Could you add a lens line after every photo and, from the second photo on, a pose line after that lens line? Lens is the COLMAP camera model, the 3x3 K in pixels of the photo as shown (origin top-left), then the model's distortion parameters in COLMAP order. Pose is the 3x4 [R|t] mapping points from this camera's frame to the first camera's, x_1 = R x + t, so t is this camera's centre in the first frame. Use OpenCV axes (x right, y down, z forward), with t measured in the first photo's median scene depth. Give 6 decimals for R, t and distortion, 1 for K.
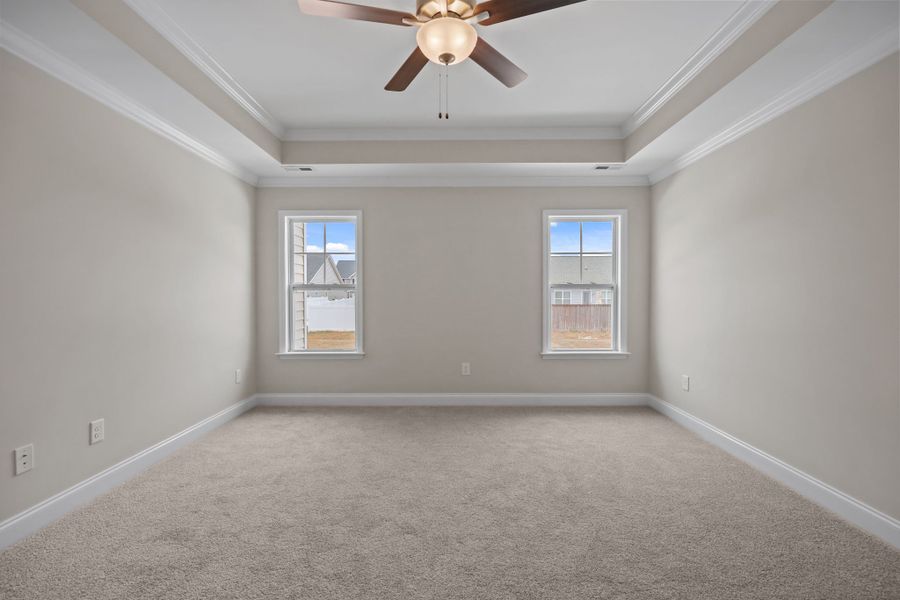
lens RADIAL K [[363.8, 0, 450.0], [0, 363.8, 300.0], [0, 0, 1]] dist [0.045710, 0.000003]
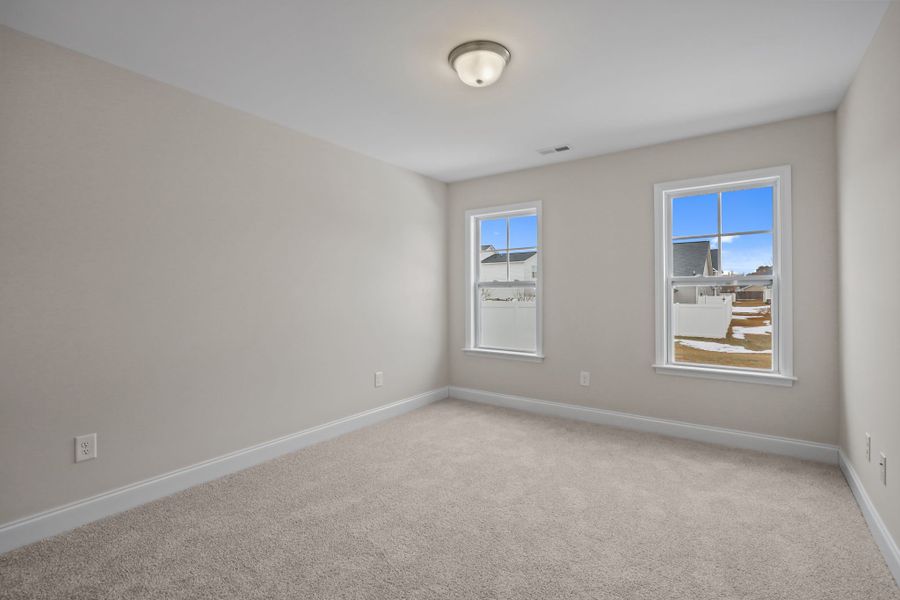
lens RADIAL K [[423.9, 0, 454.8], [0, 423.9, 294.2], [0, 0, 1]] dist [-0.000134, 0.000194]
pose [[0.826398, 0.001157, -0.563085, 0.182046], [-0.006322, 0.999954, -0.007224, -0.000379], [0.563051, 0.009530, 0.826367, -0.000188]]
